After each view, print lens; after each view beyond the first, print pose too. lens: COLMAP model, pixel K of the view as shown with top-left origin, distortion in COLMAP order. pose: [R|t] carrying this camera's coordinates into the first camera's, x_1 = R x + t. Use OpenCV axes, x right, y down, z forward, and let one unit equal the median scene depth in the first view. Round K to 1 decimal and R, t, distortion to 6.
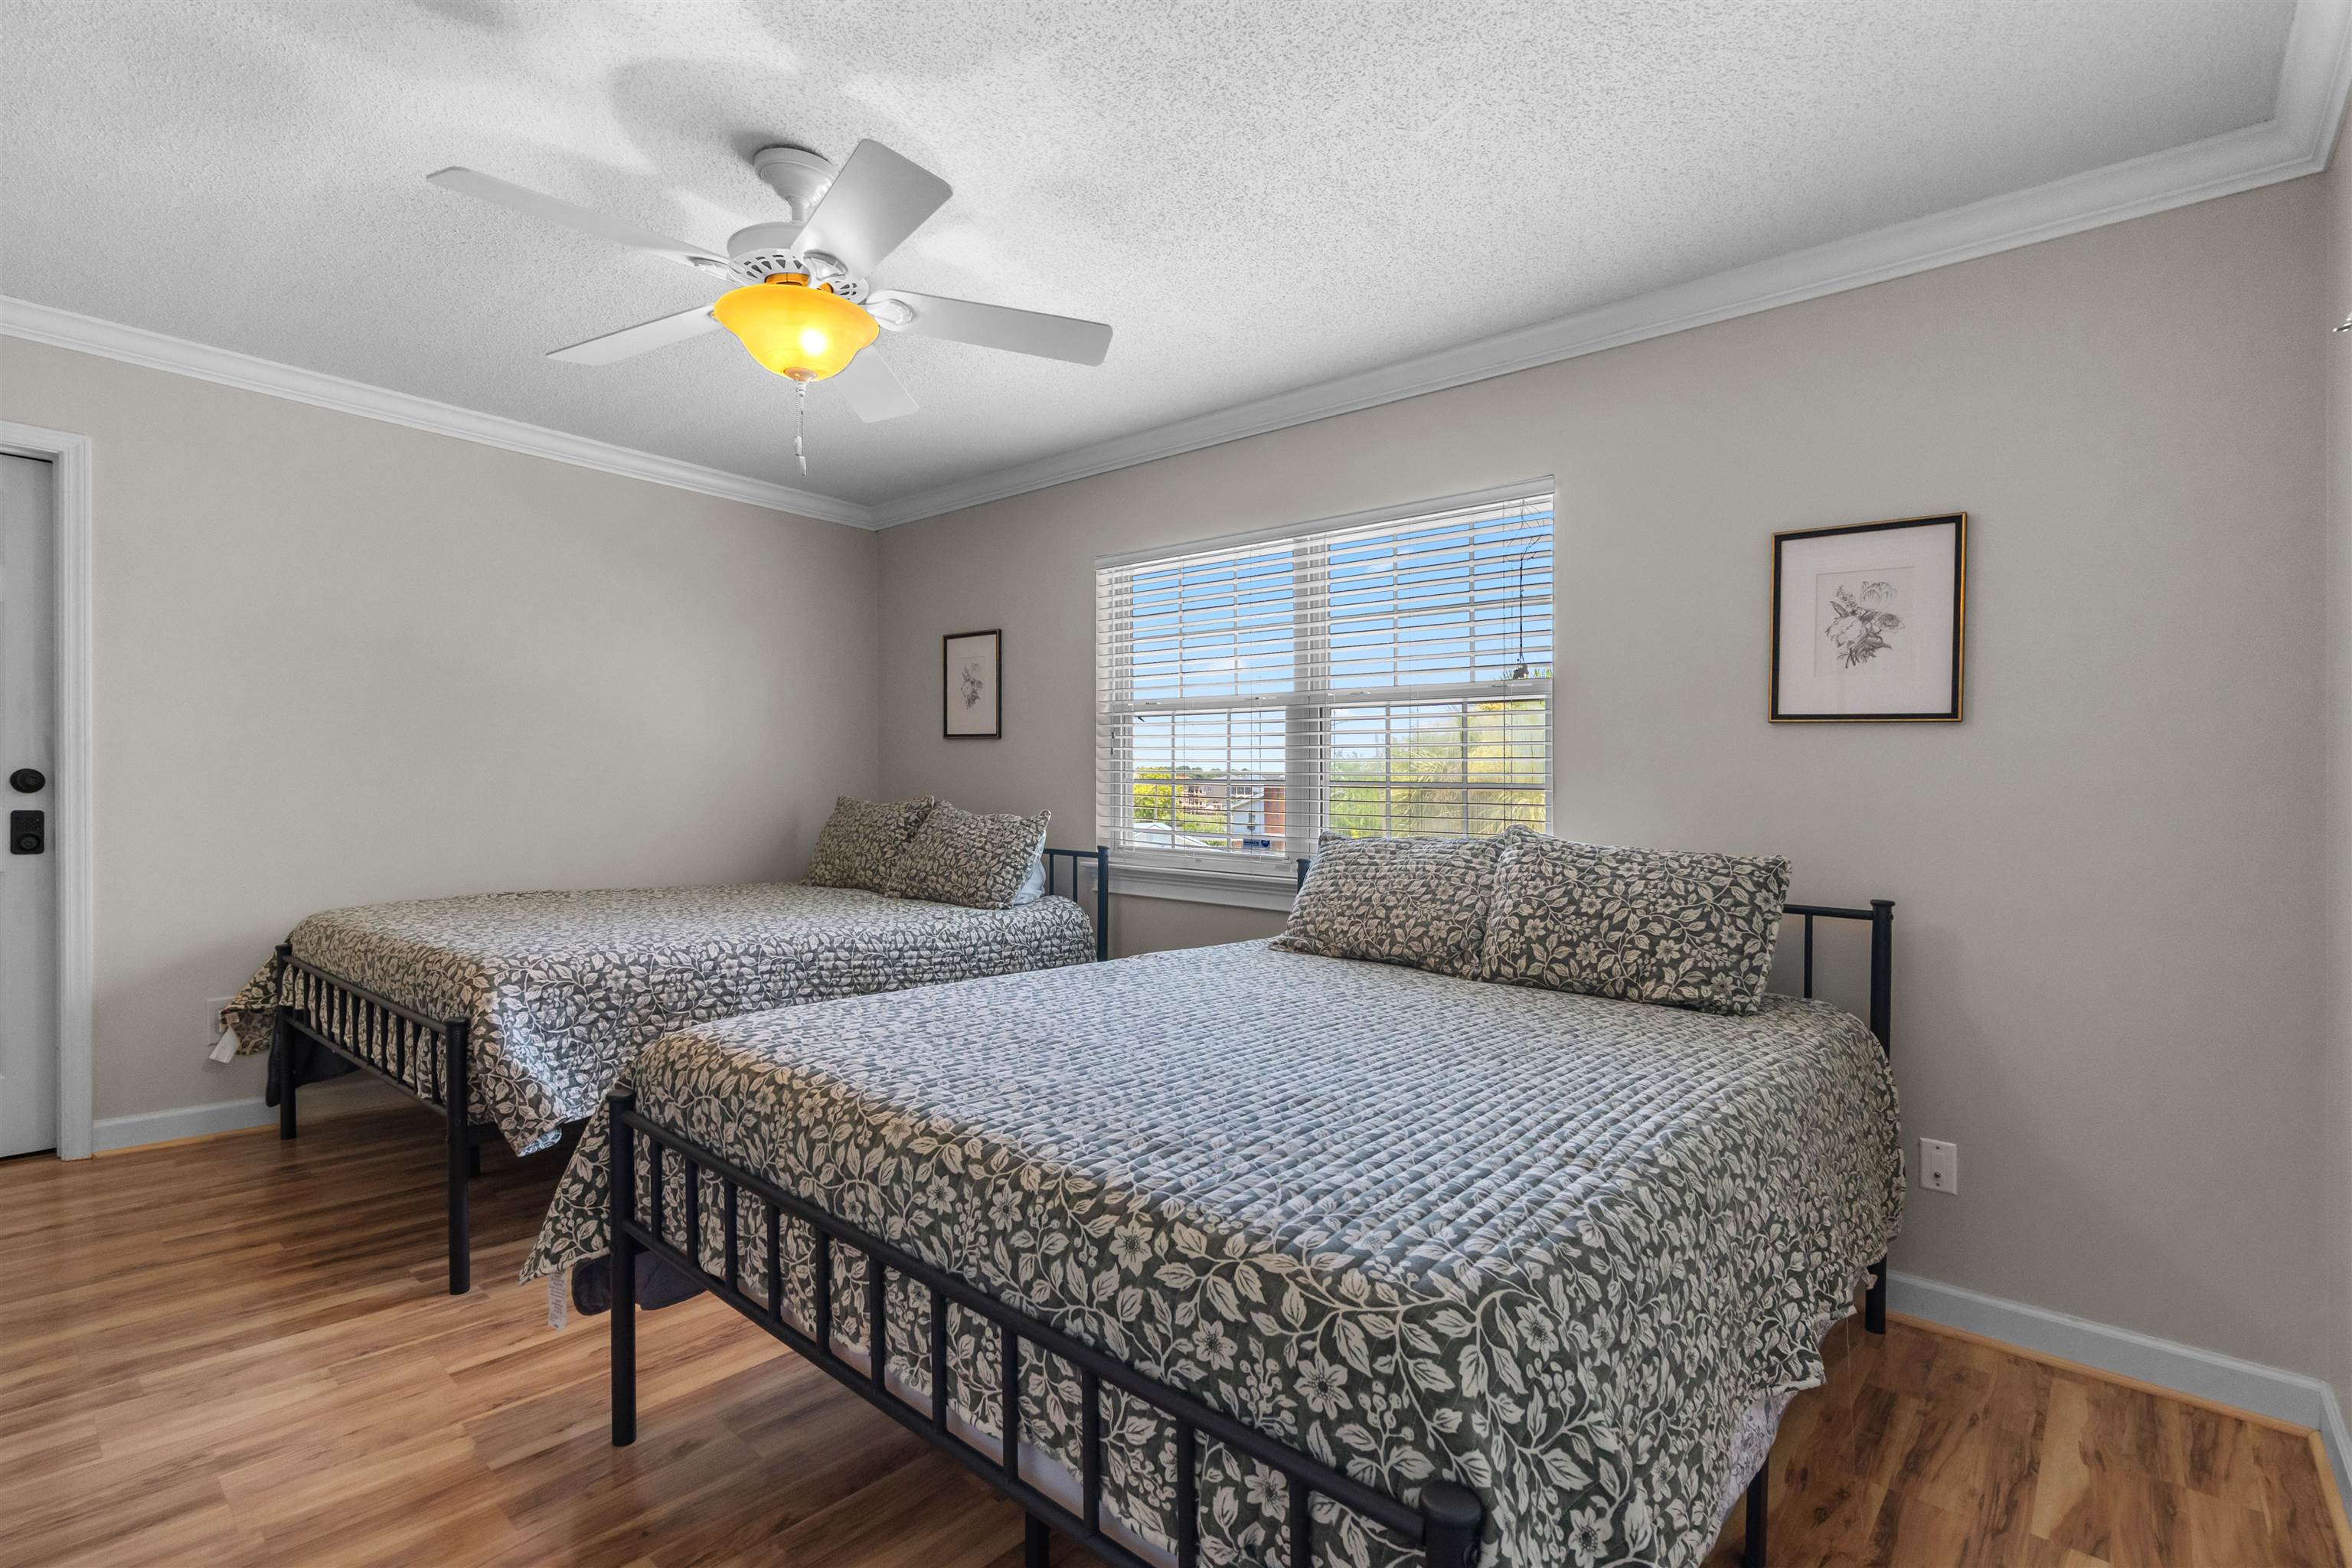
lens RADIAL K [[1063.2, 0, 1178.4], [0, 1063.2, 782.1], [0, 0, 1]] dist [-0.001259, 0.000611]
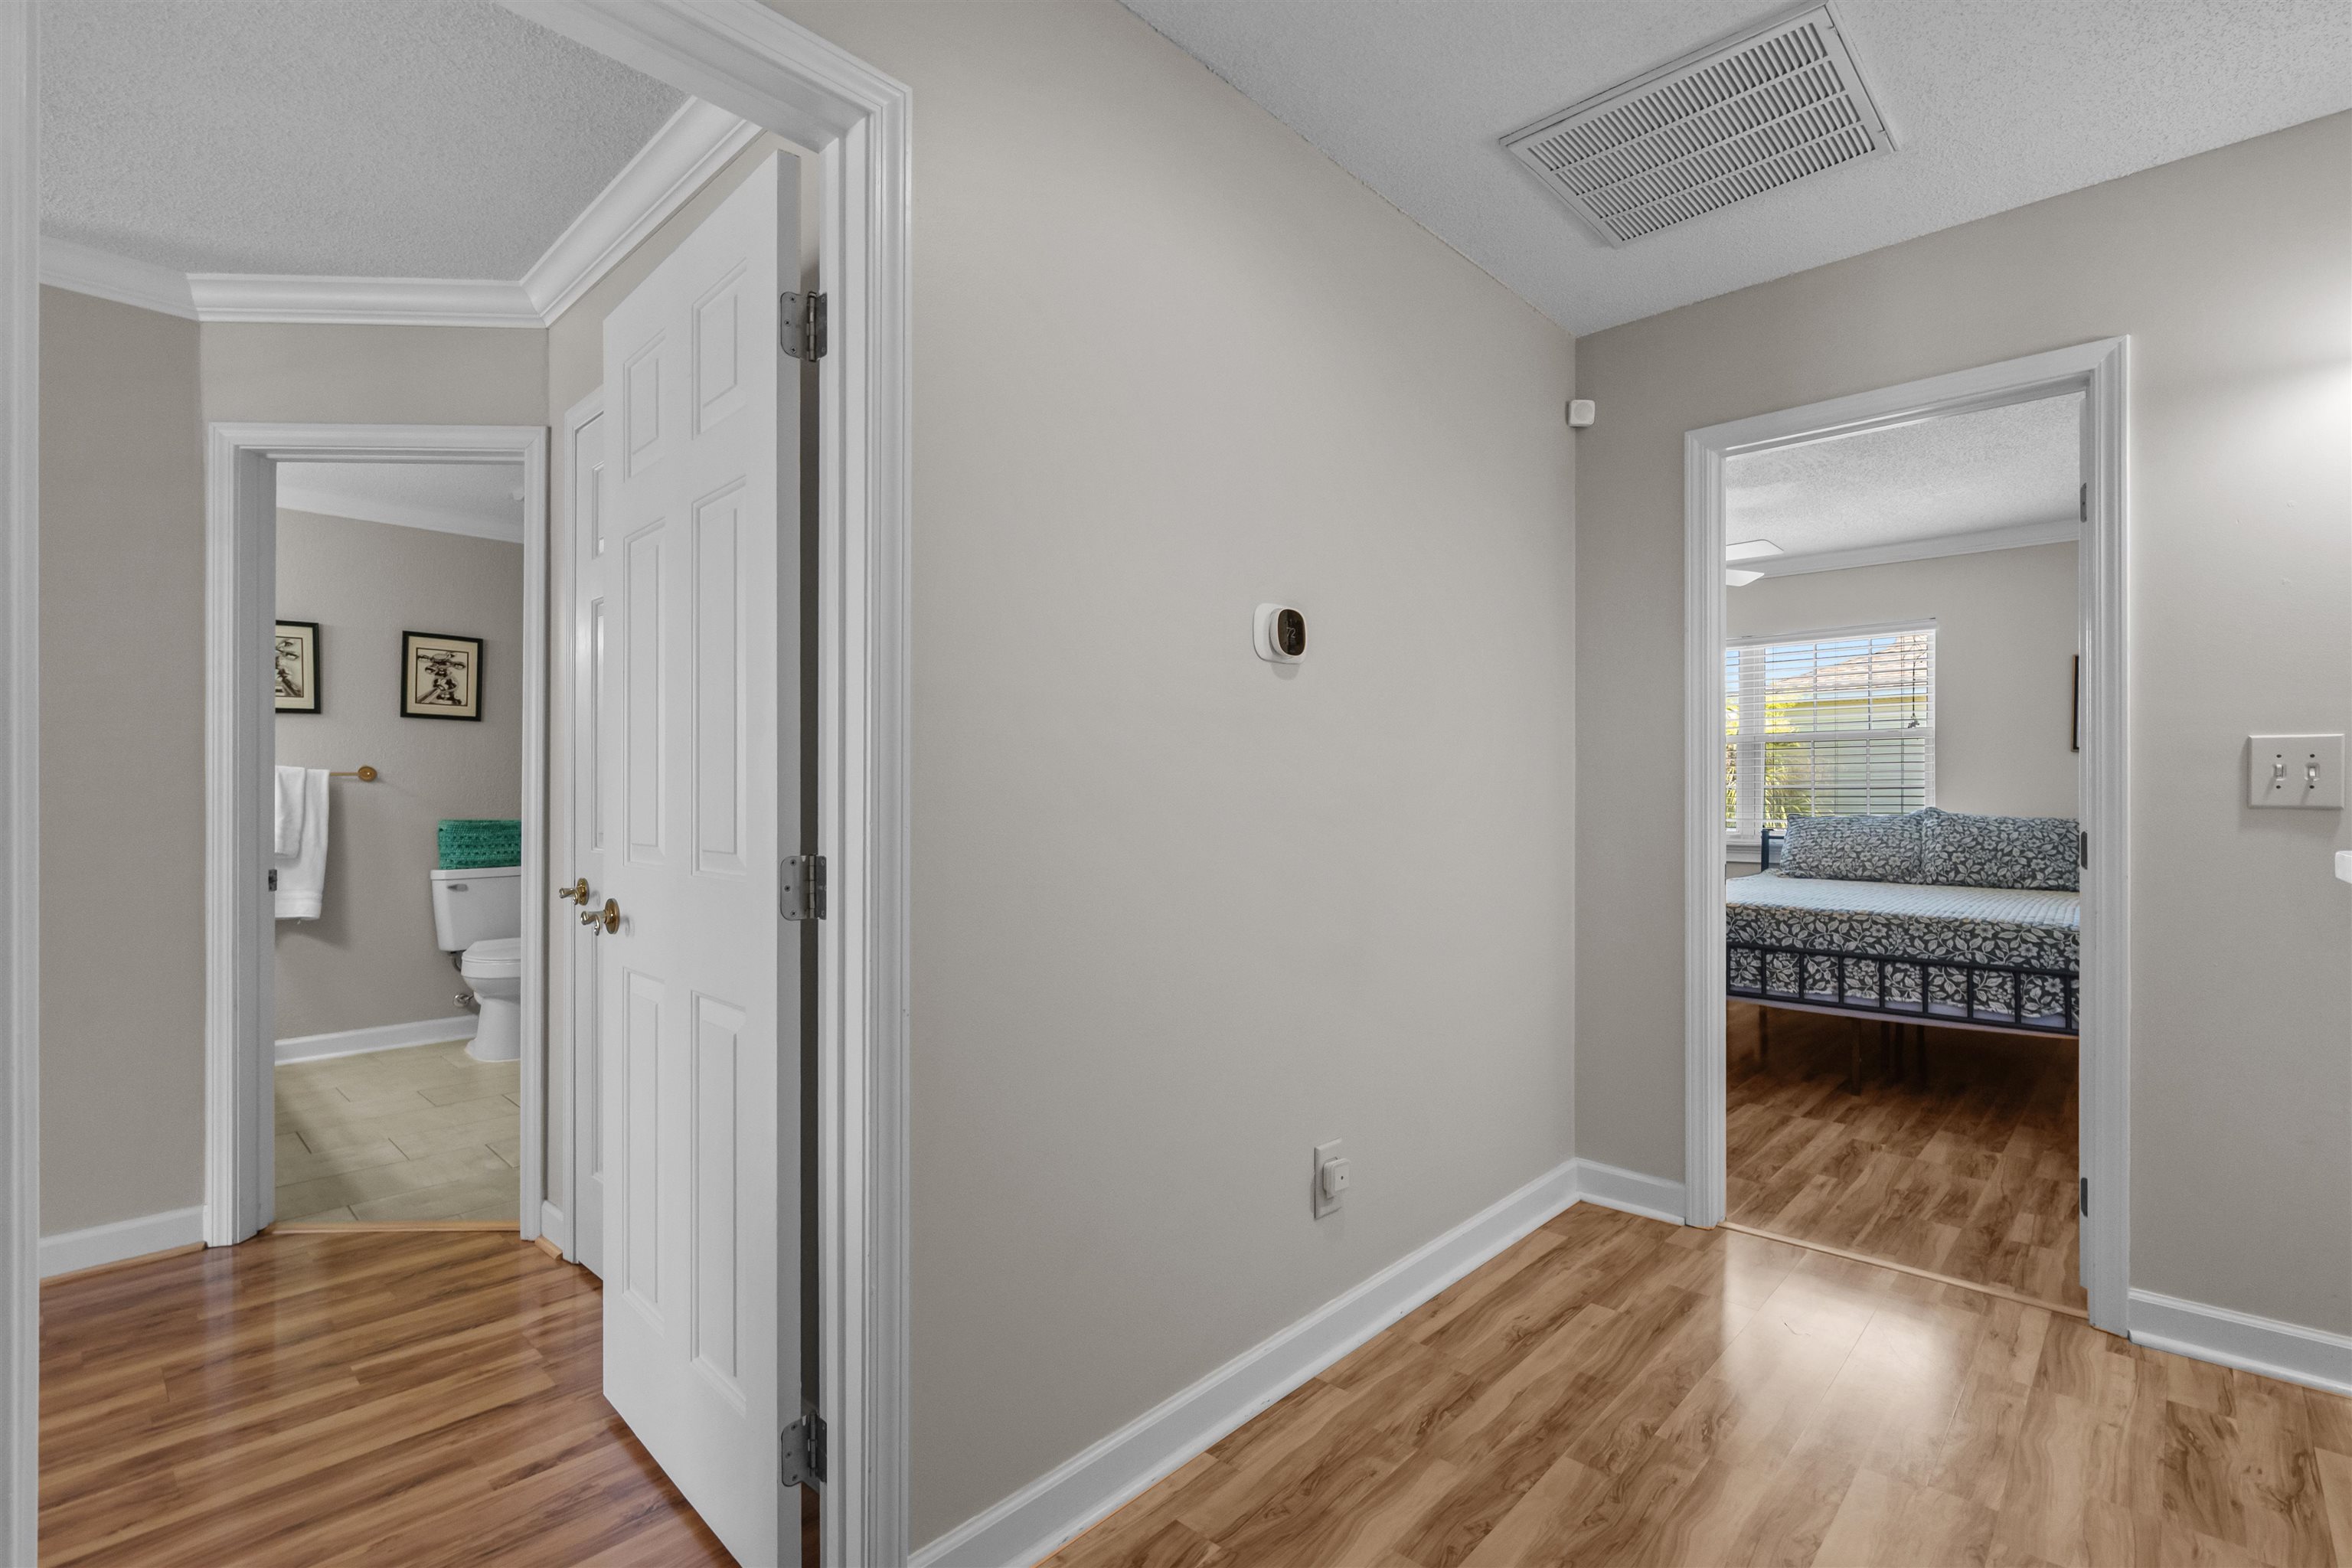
lens RADIAL K [[1063.2, 0, 1178.4], [0, 1063.2, 782.1], [0, 0, 1]] dist [-0.001259, 0.000611]
pose [[0.999282, -0.024174, -0.029159, -2.071261], [0.024198, 0.999707, 0.000453, -0.081062], [0.029140, -0.001158, 0.999575, -2.032066]]
